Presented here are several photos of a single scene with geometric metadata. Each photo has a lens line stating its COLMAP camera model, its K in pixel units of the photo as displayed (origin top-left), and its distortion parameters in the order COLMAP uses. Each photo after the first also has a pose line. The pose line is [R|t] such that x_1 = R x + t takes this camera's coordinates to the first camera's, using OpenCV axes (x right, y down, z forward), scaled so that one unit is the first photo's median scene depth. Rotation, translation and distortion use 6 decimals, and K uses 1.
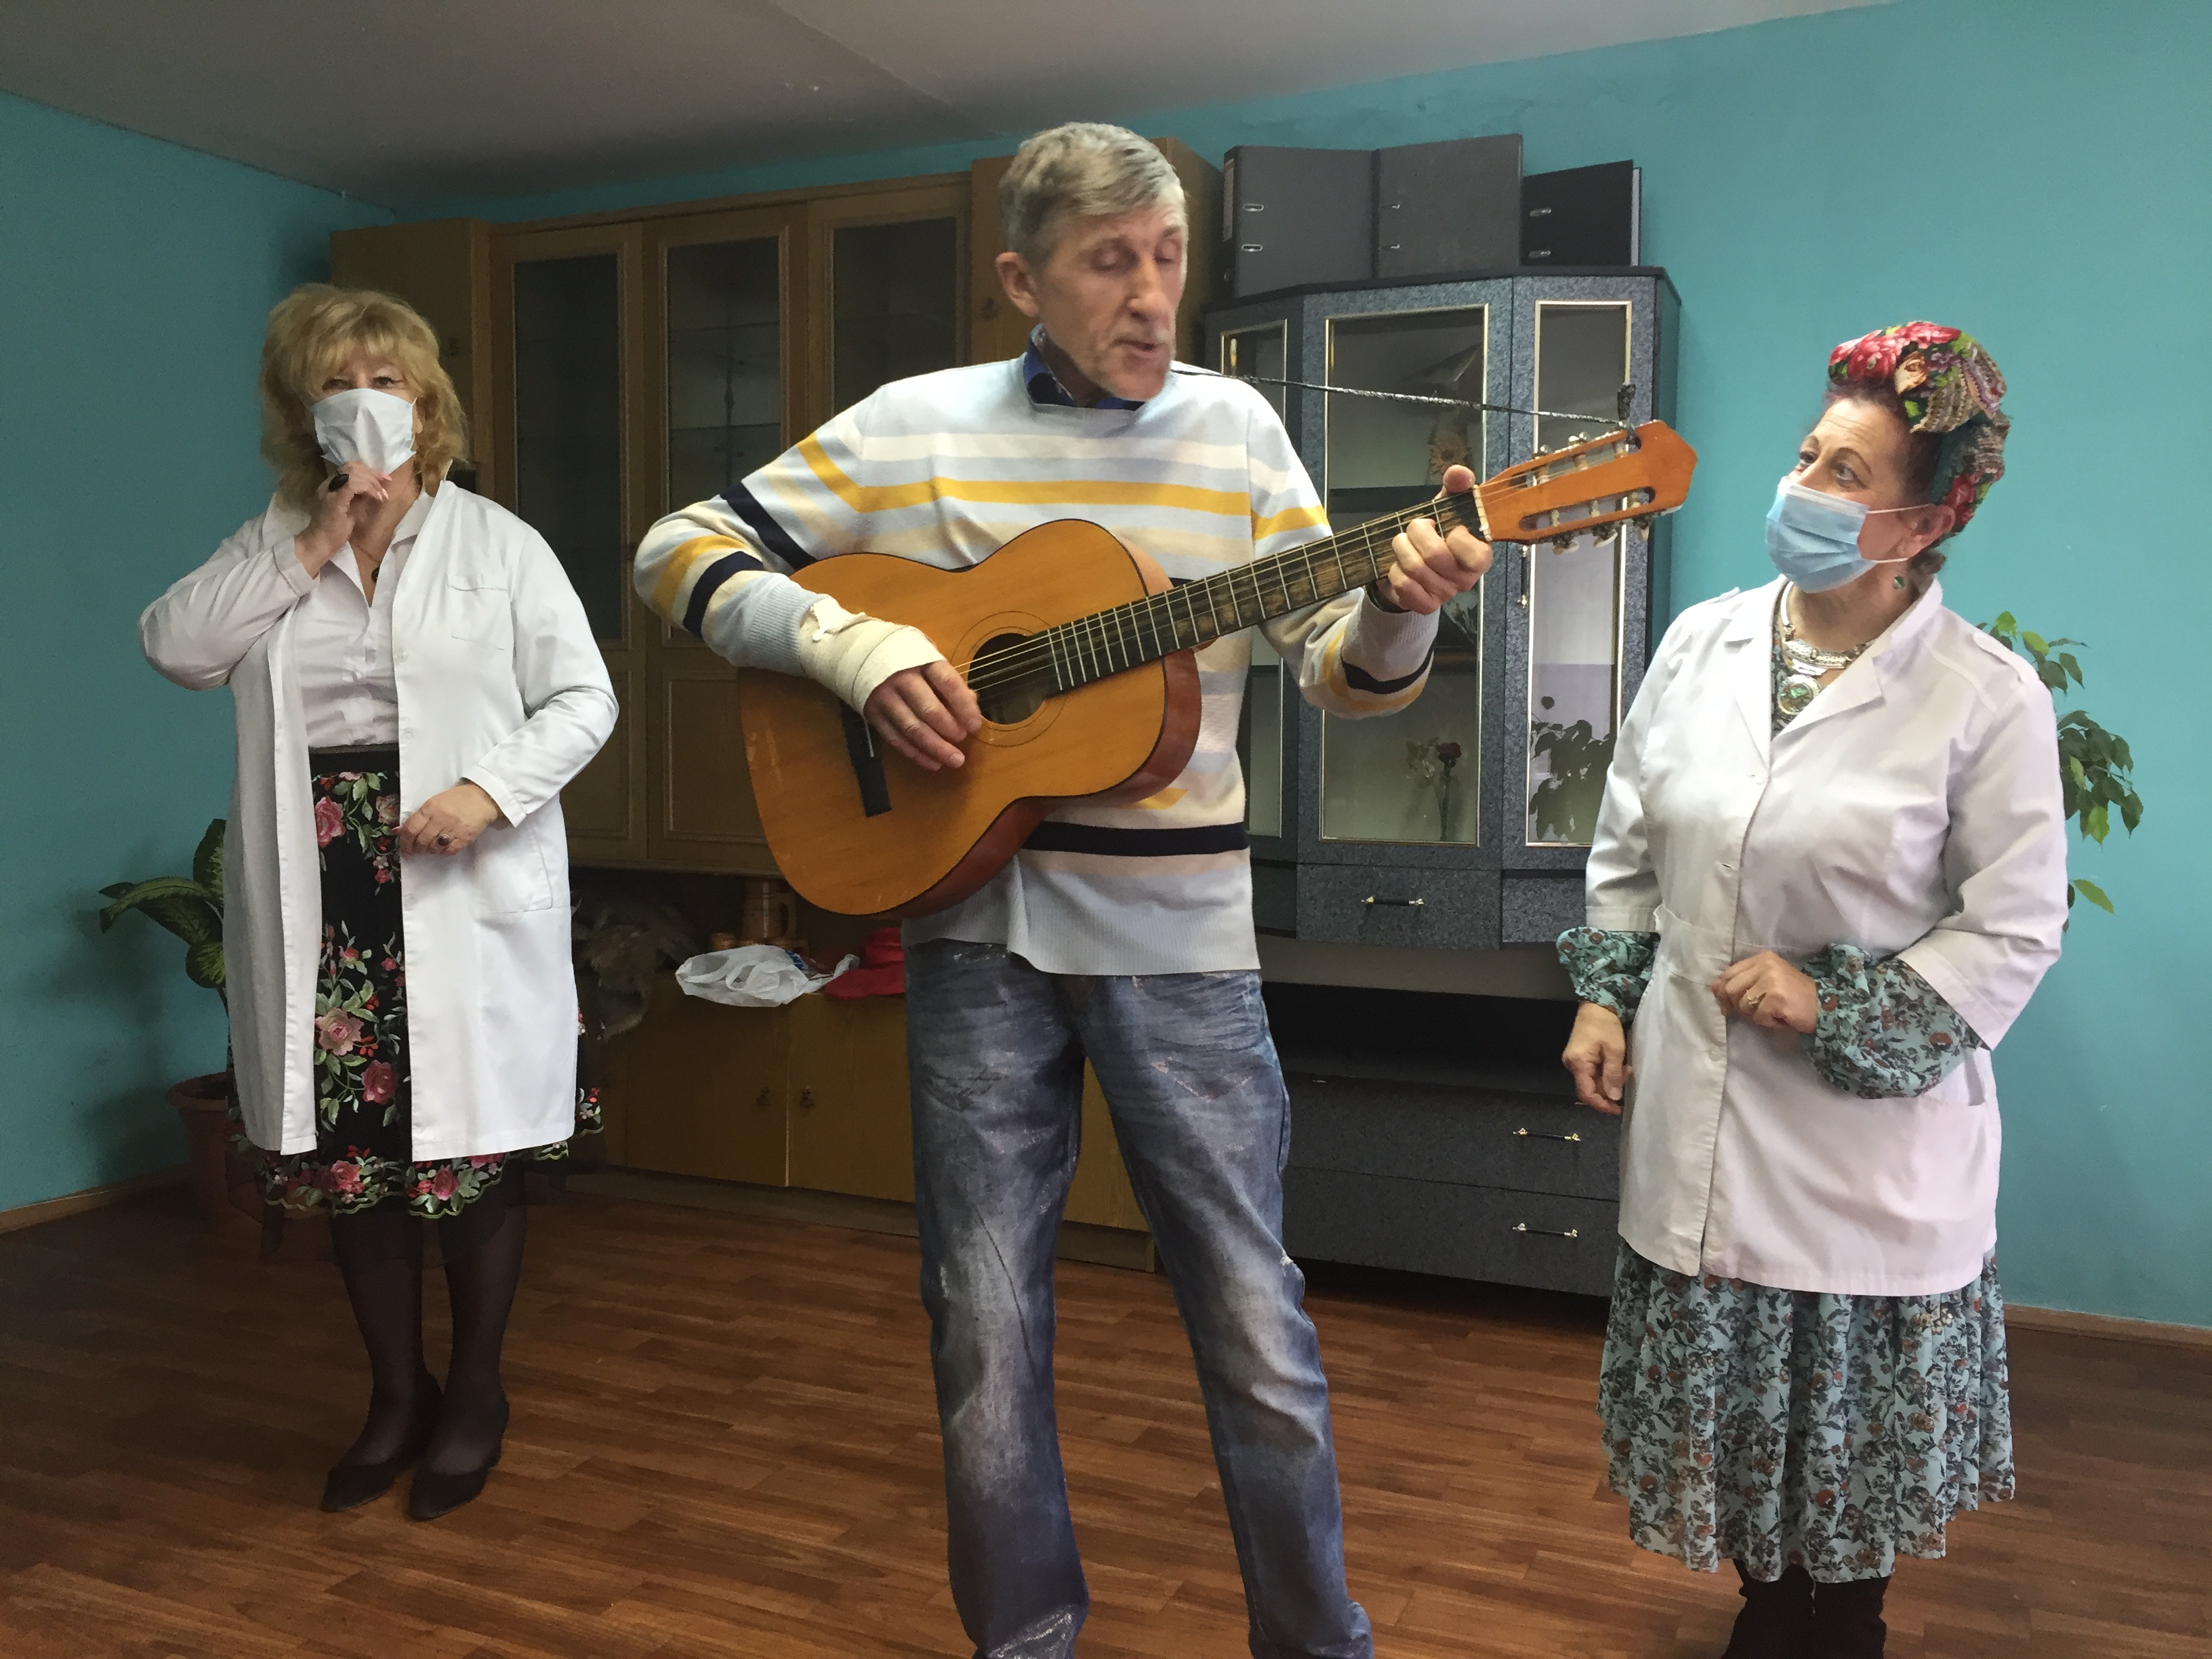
lens RADIAL K [[1876.6, 0, 1105.8], [0, 1876.6, 819.4], [0, 0, 1]] dist [0.078969, -0.094325]
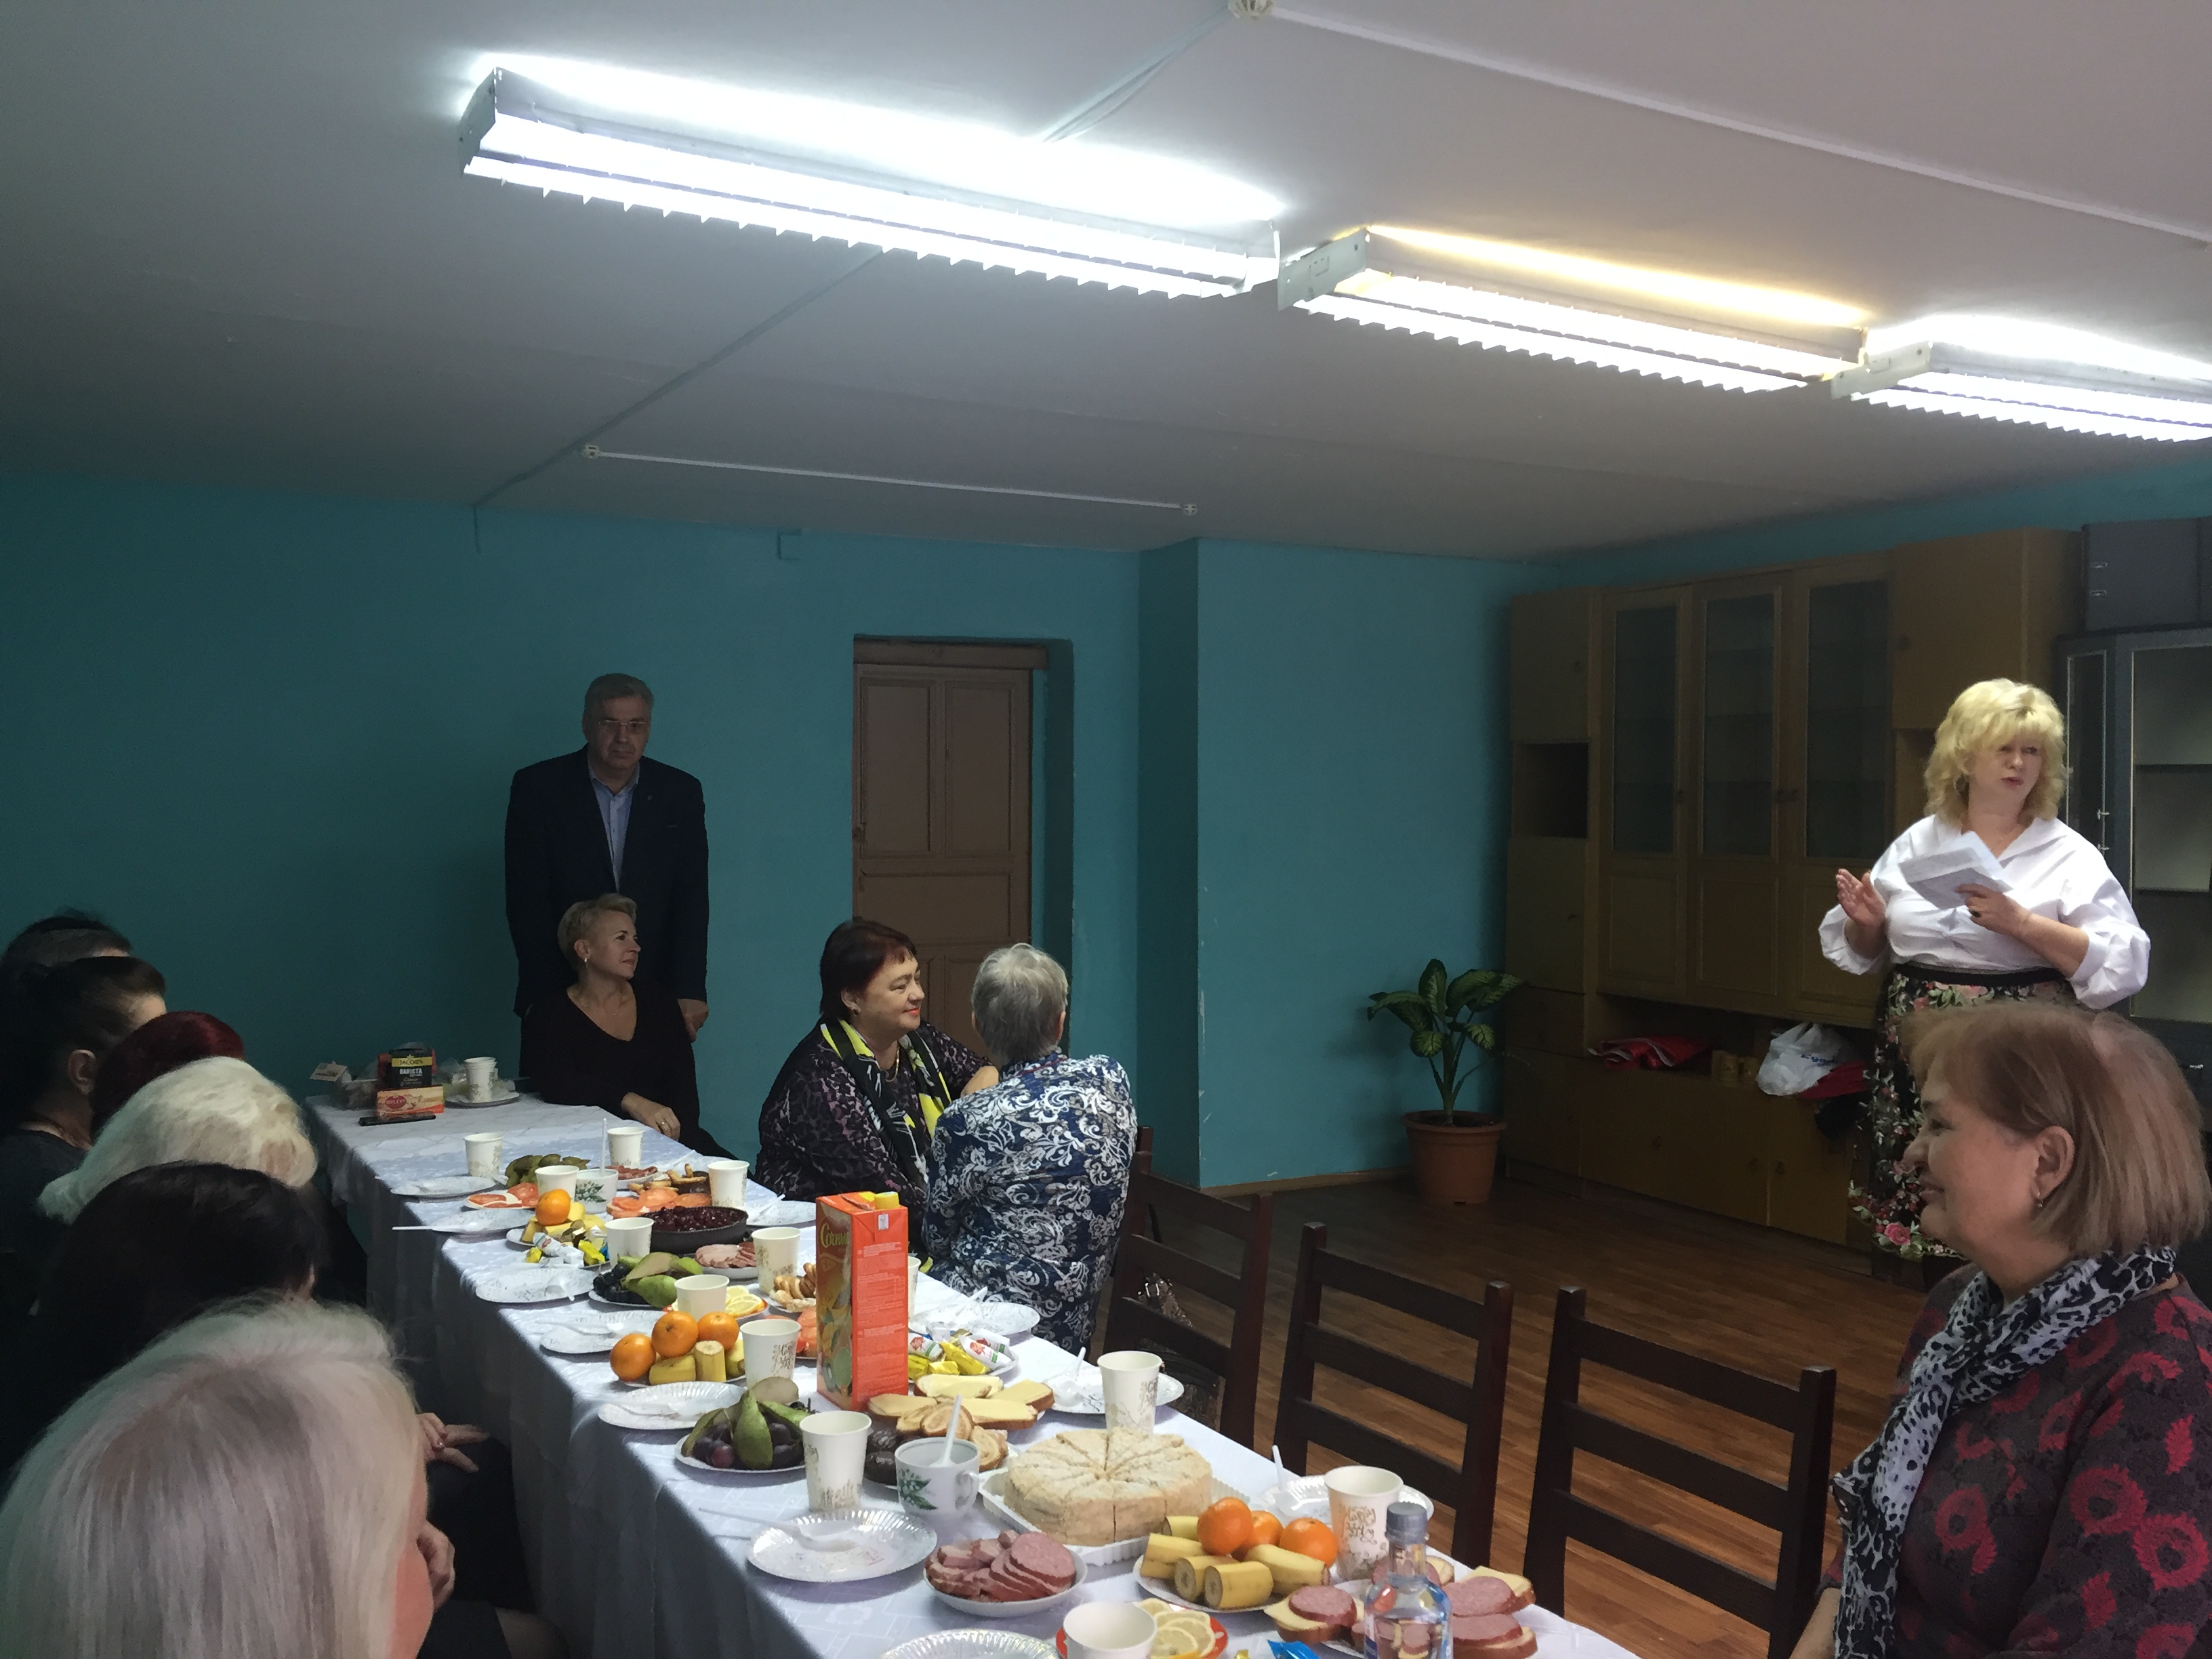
lens RADIAL K [[1876.6, 0, 1105.8], [0, 1876.6, 819.4], [0, 0, 1]] dist [0.078969, -0.094325]
pose [[0.795882, 0.003597, -0.605441, 0.357631], [-0.039919, 0.998118, -0.046545, -0.038390], [0.604134, 0.061213, 0.794528, -0.580861]]
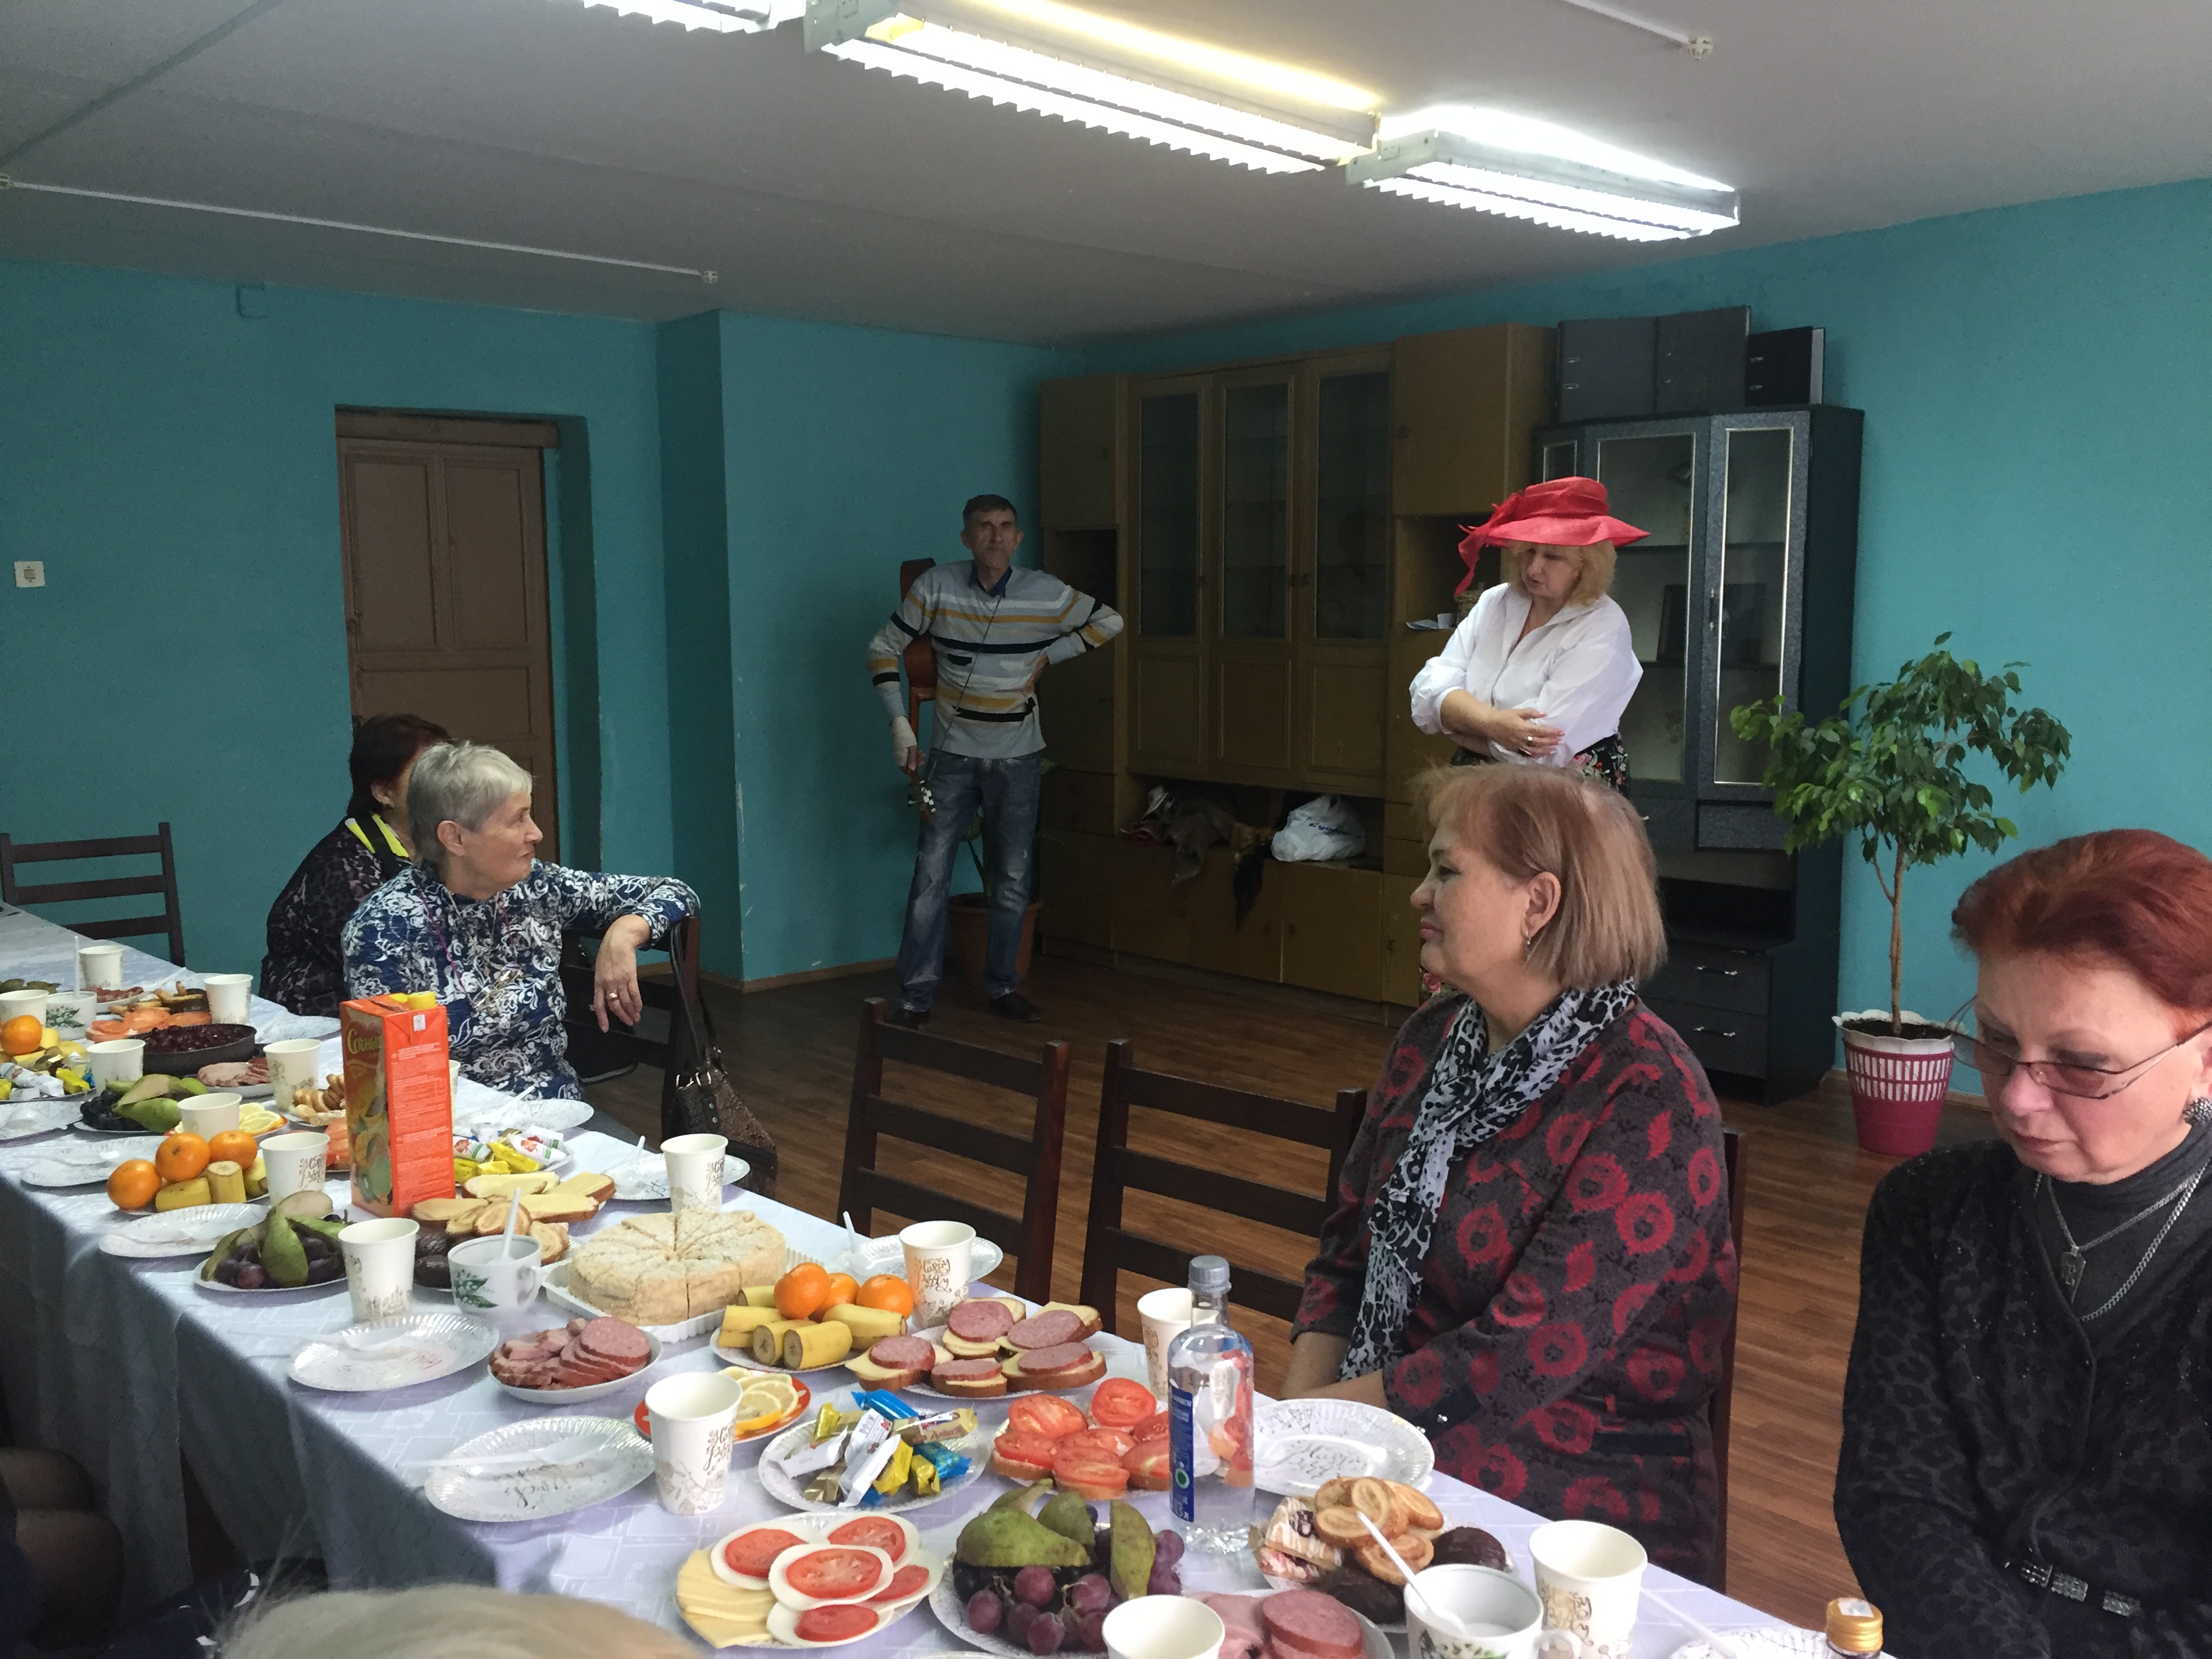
lens RADIAL K [[1876.6, 0, 1105.8], [0, 1876.6, 819.4], [0, 0, 1]] dist [0.078969, -0.094325]
pose [[0.919915, 0.038004, -0.390273, 0.349497], [-0.017414, 0.998270, 0.056163, -0.033532], [0.391732, -0.044869, 0.918985, -0.578214]]
